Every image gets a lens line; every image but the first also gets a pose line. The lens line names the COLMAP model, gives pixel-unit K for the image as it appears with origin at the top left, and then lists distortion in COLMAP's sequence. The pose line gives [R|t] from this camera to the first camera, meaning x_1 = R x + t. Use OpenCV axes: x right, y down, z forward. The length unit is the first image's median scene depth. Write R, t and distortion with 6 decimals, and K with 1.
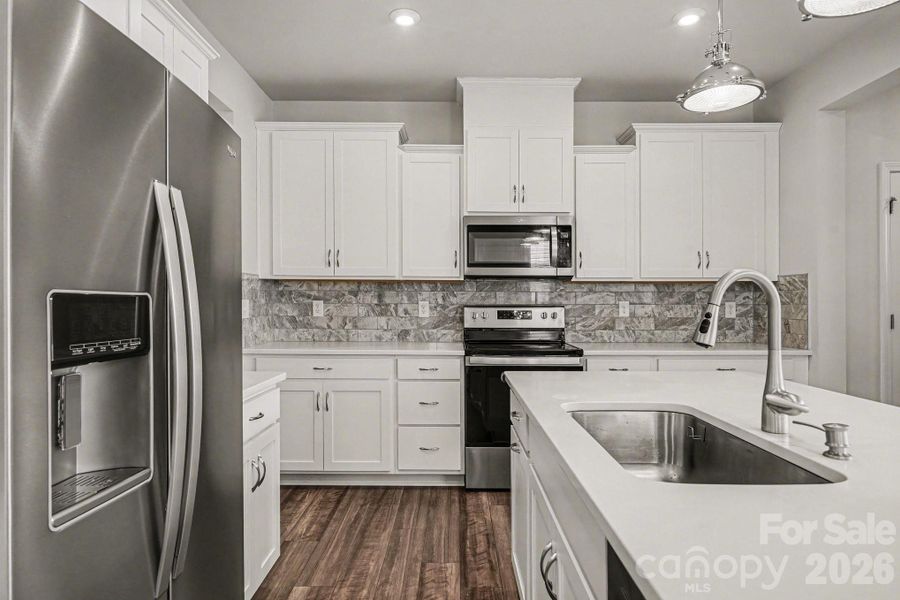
lens RADIAL K [[517.7, 0, 455.9], [0, 517.7, 294.5], [0, 0, 1]] dist [0.022632, -0.000486]
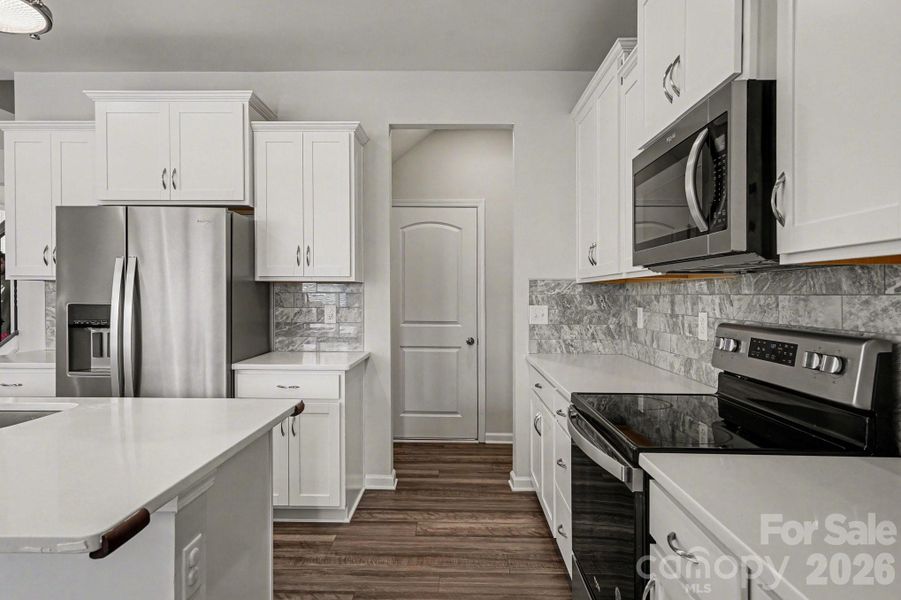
lens RADIAL K [[518.3, 0, 454.2], [0, 518.3, 299.6], [0, 0, 1]] dist [0.022632, -0.000486]
pose [[-0.034472, 0.005264, -0.999392, 0.531349], [0.006539, 0.999966, 0.005041, -0.005954], [0.999384, -0.006361, -0.034505, 0.757674]]
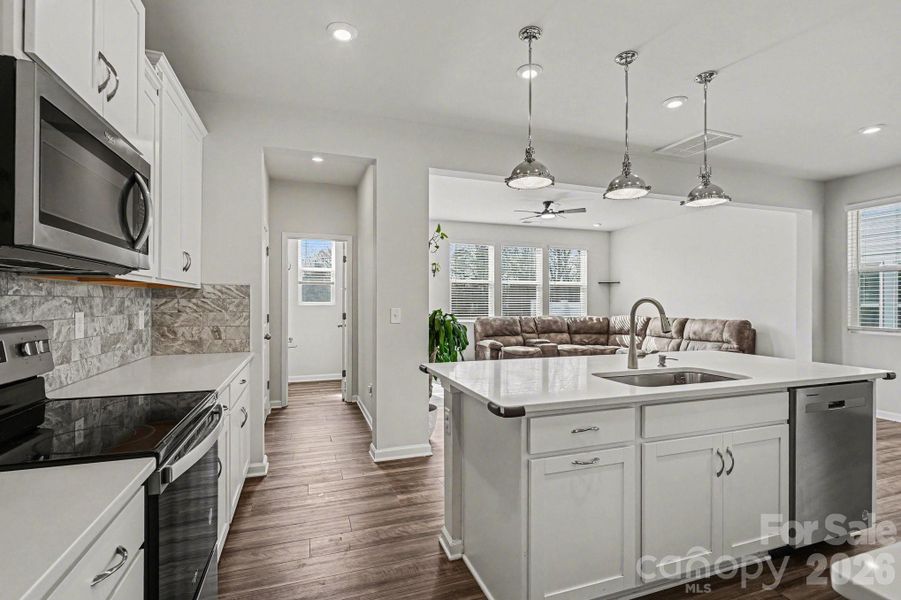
lens RADIAL K [[426.9, 0, 456.9], [0, 426.9, 303.1], [0, 0, 1]] dist [-0.002755, 0.001596]
pose [[-0.323106, -0.002394, 0.946360, -0.308182], [-0.012577, 0.999919, -0.001765, -0.003165], [-0.946279, -0.012472, -0.323110, 0.777551]]
